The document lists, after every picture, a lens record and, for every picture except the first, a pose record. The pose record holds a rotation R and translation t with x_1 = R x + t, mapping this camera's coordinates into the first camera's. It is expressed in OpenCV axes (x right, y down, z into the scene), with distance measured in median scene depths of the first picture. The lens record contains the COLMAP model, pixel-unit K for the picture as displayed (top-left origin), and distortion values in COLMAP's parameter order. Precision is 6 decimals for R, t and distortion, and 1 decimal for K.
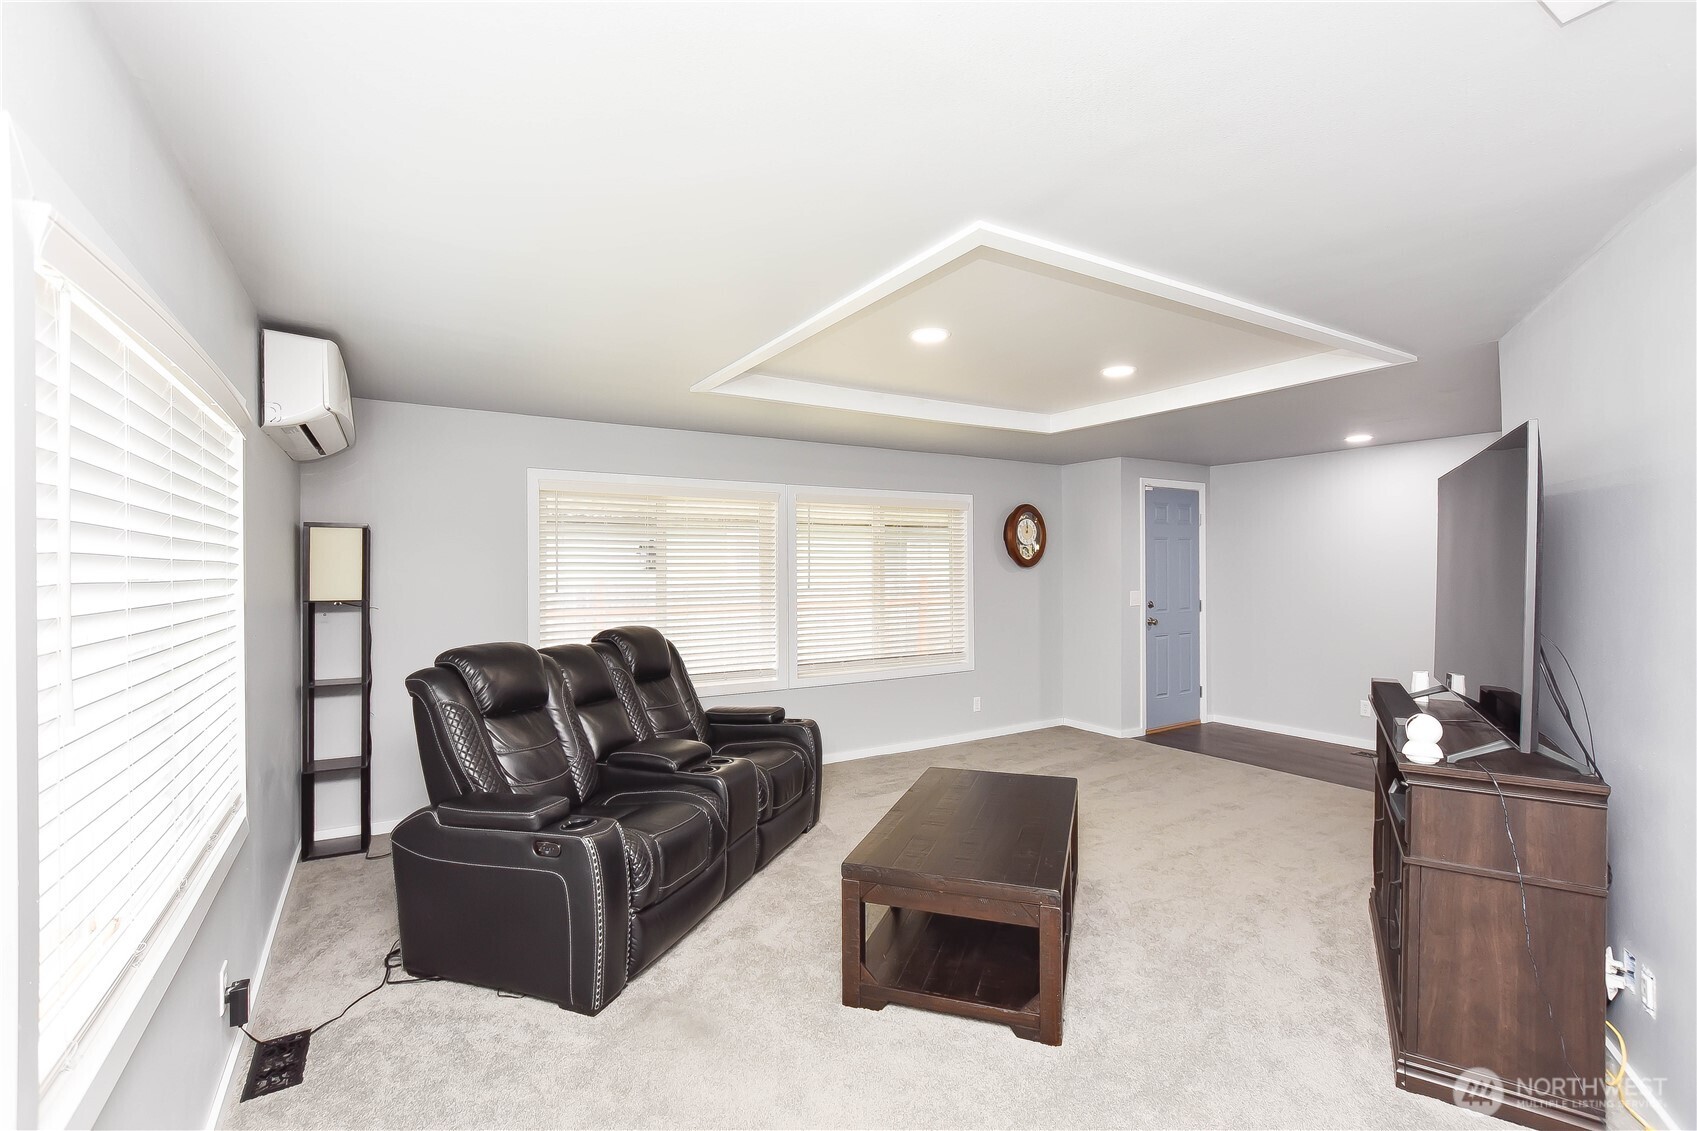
lens RADIAL K [[761.2, 0, 878.1], [0, 761.2, 561.9], [0, 0, 1]] dist [-0.017466, 0.004612]
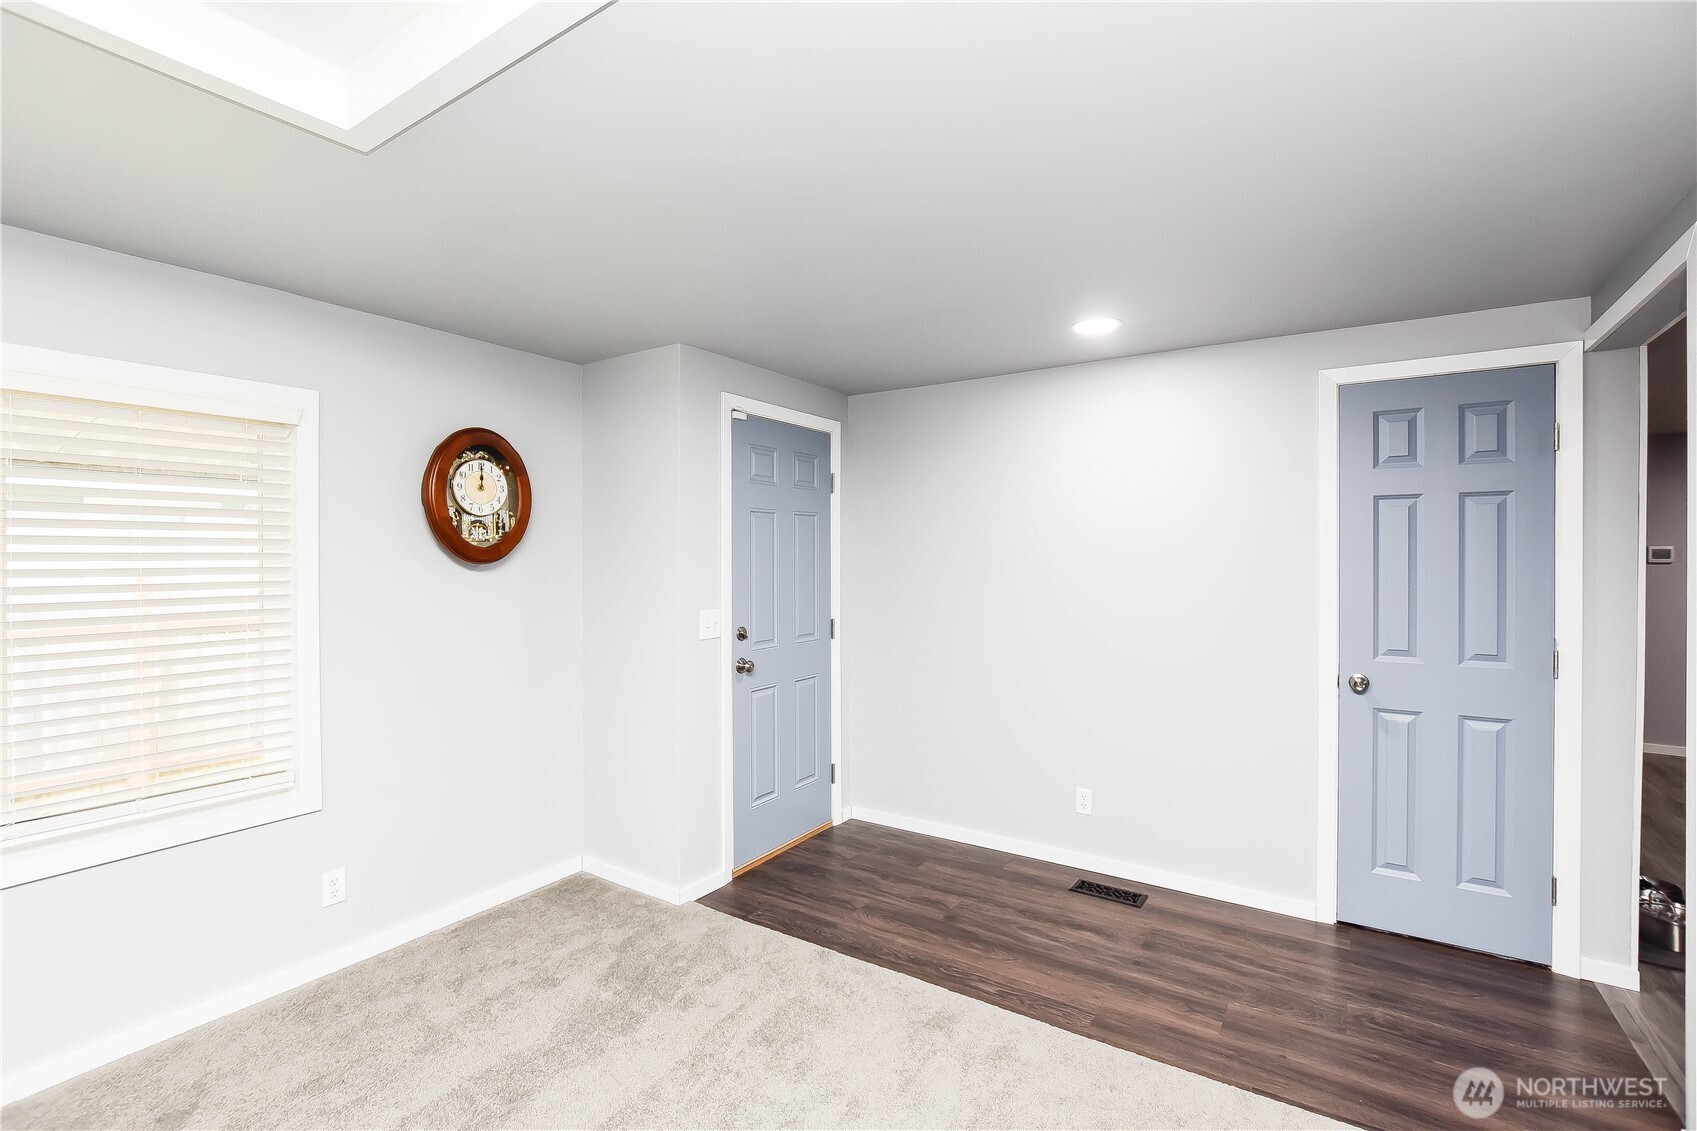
lens RADIAL K [[761.2, 0, 858.1], [0, 761.2, 558.9], [0, 0, 1]] dist [-0.017466, 0.004612]
pose [[0.919094, 0.001686, 0.394036, 0.223510], [-0.003677, 0.999984, 0.004297, 0.001514], [-0.394022, -0.005398, 0.919085, 0.477289]]
